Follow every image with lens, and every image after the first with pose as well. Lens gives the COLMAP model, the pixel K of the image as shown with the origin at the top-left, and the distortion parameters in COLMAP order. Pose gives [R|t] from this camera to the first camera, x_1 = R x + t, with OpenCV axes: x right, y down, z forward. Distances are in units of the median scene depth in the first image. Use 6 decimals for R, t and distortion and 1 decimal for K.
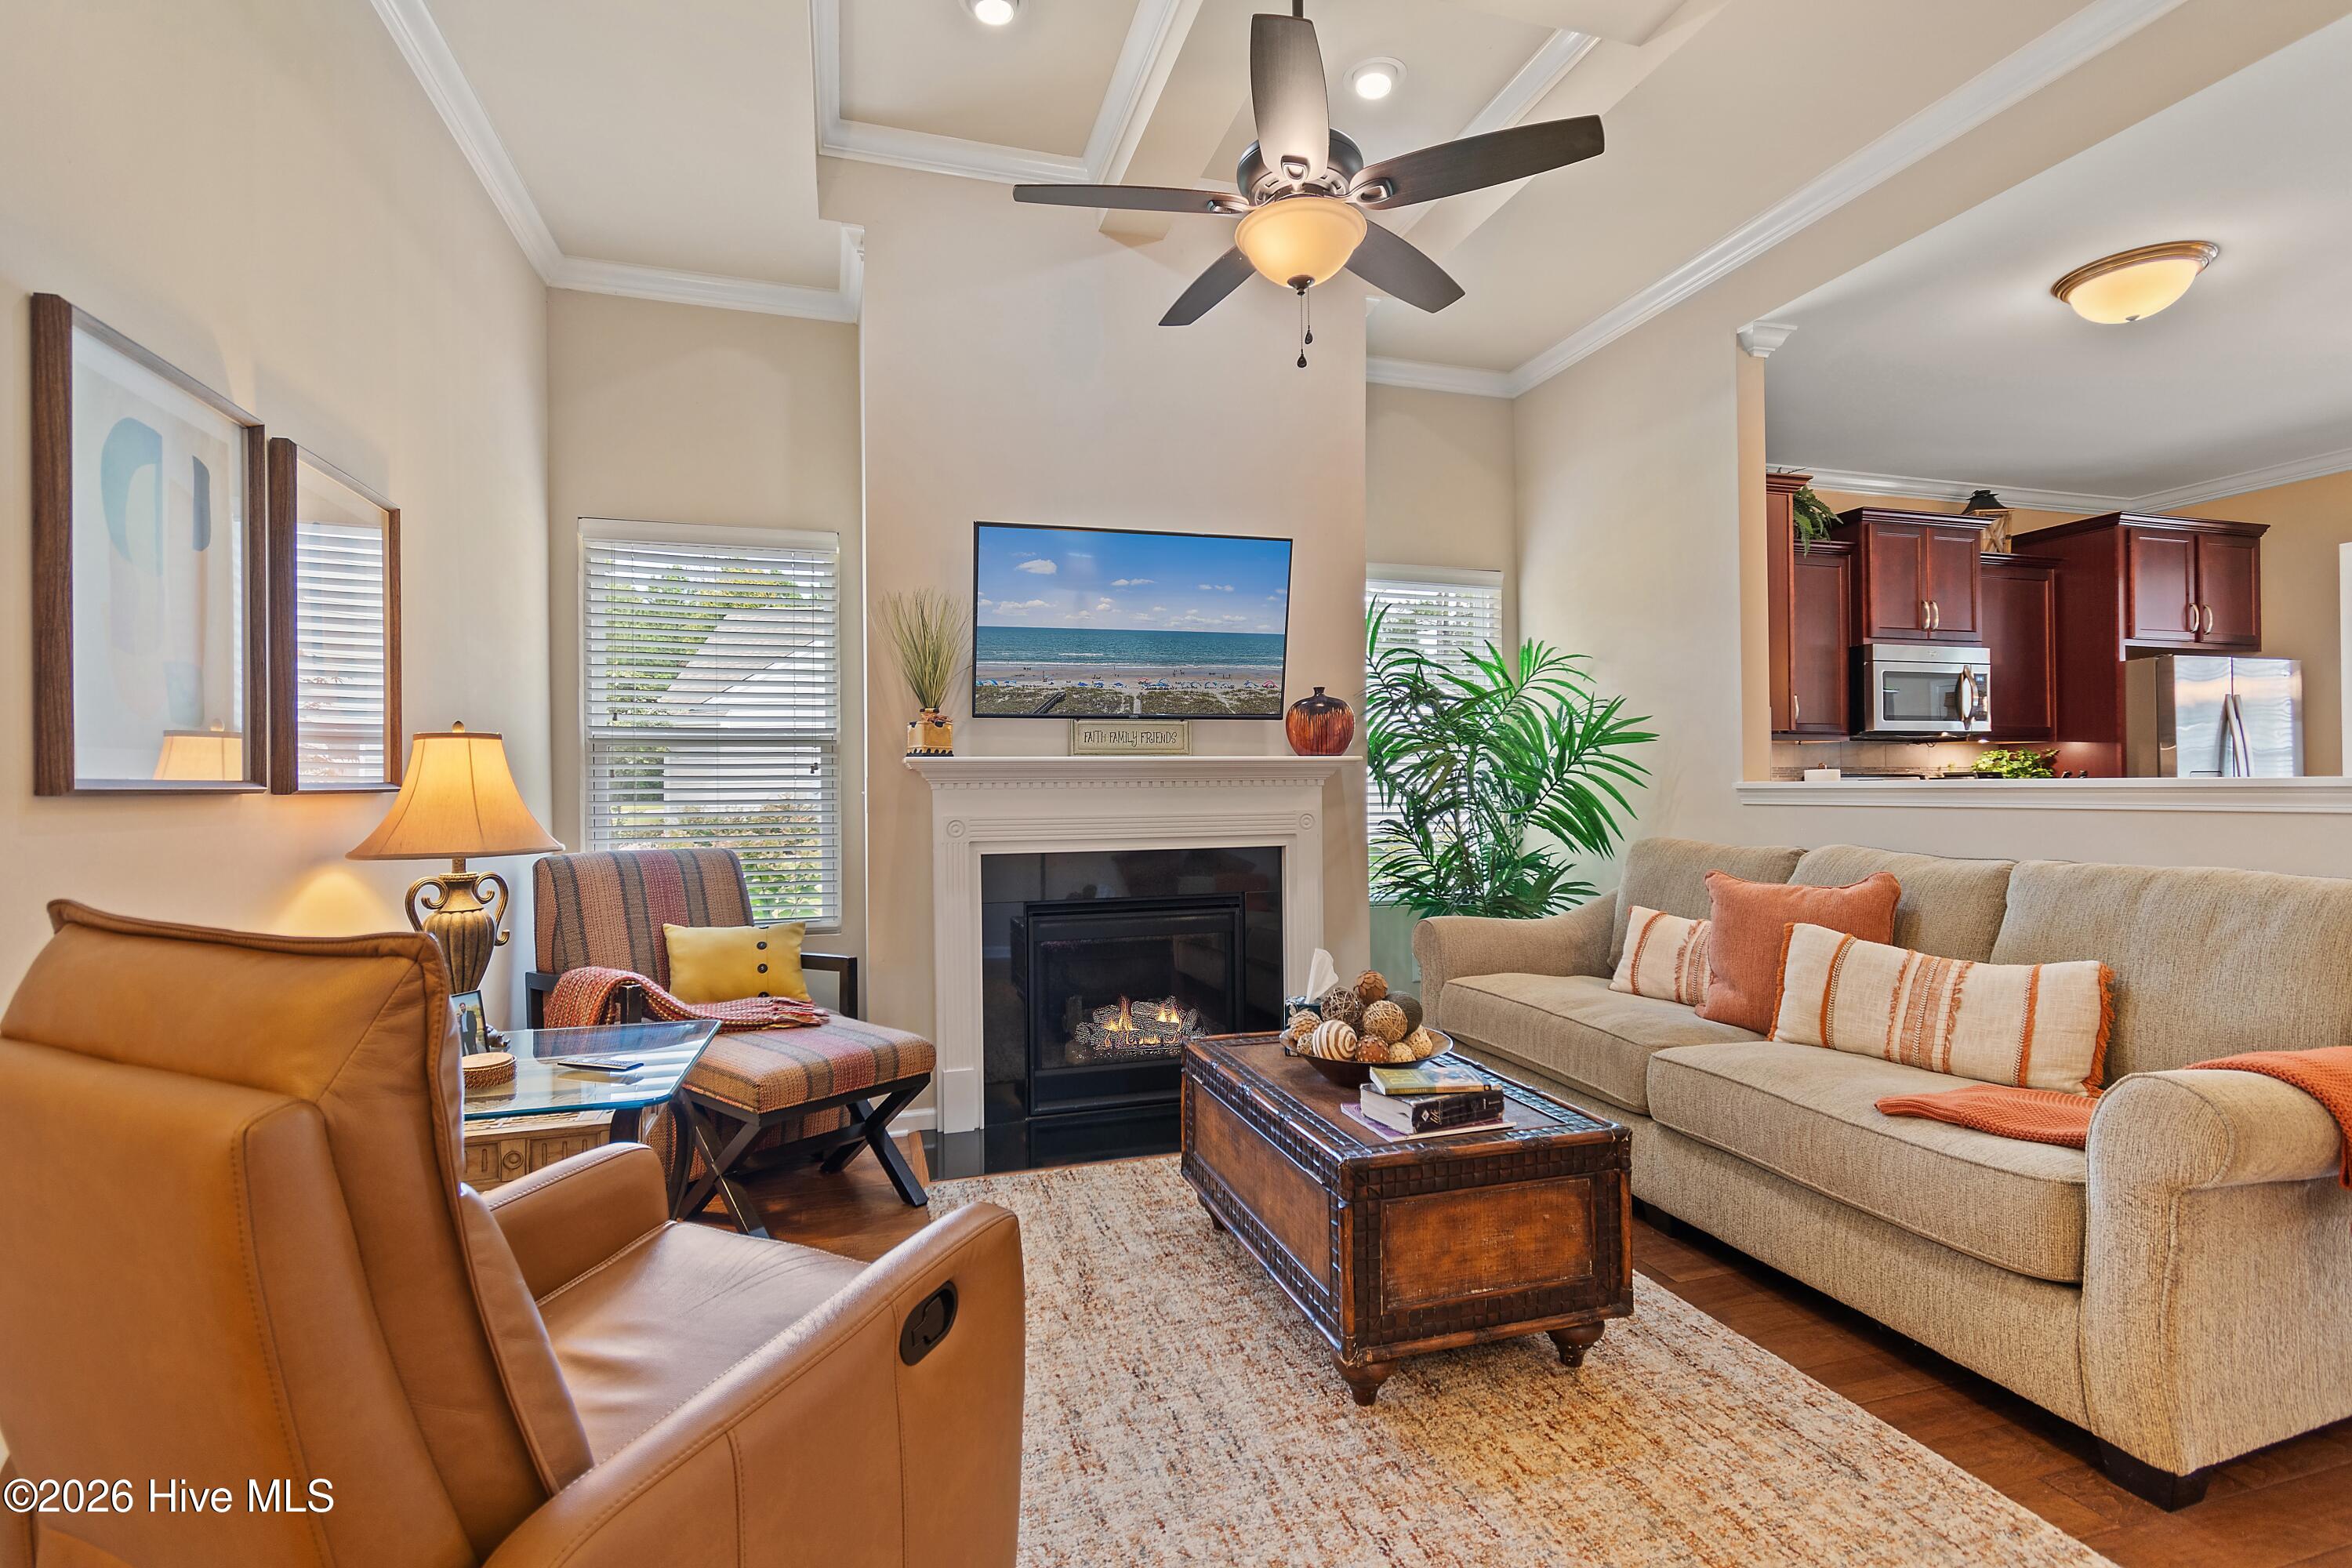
lens RADIAL K [[1073.0, 0, 1176.0], [0, 1073.0, 784.0], [0, 0, 1]] dist [-0.001926, -0.000399]
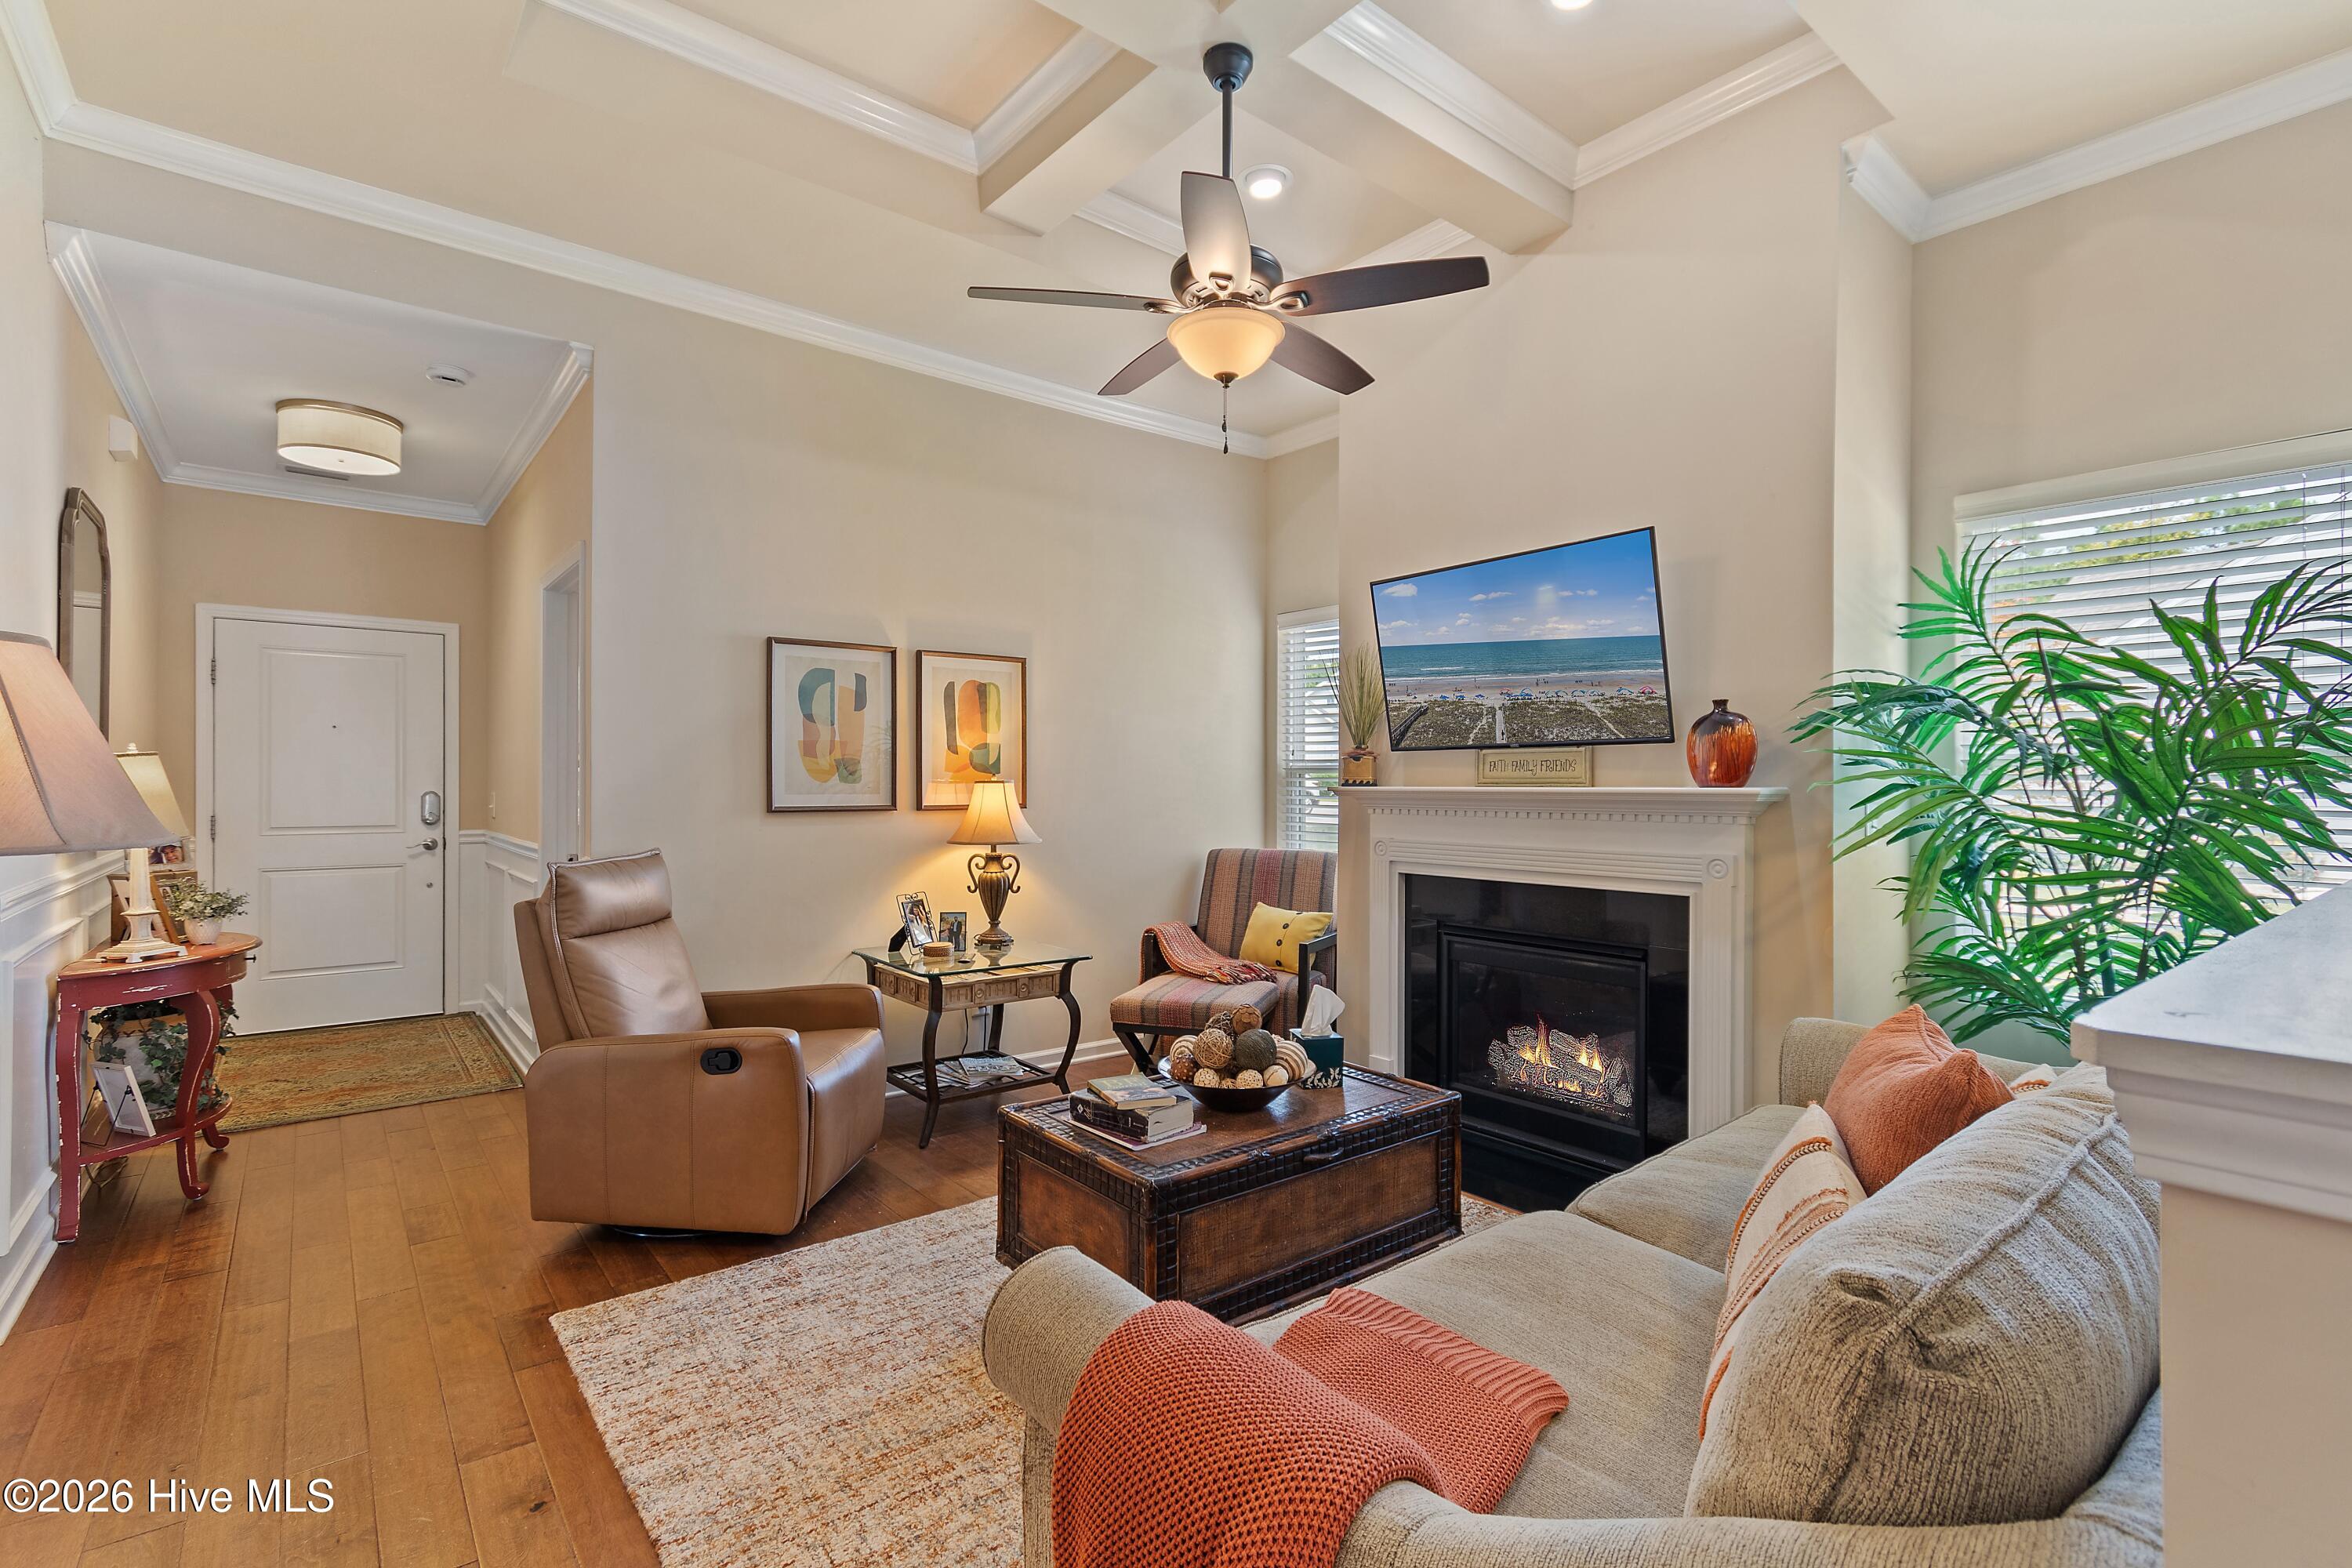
lens RADIAL K [[1073.0, 0, 1176.0], [0, 1073.0, 784.0], [0, 0, 1]] dist [-0.001926, -0.000399]
pose [[0.376749, 0.011304, -0.926246, 0.764366], [-0.003702, 0.999936, 0.010697, -0.038041], [0.926308, -0.000601, 0.376767, 0.356603]]
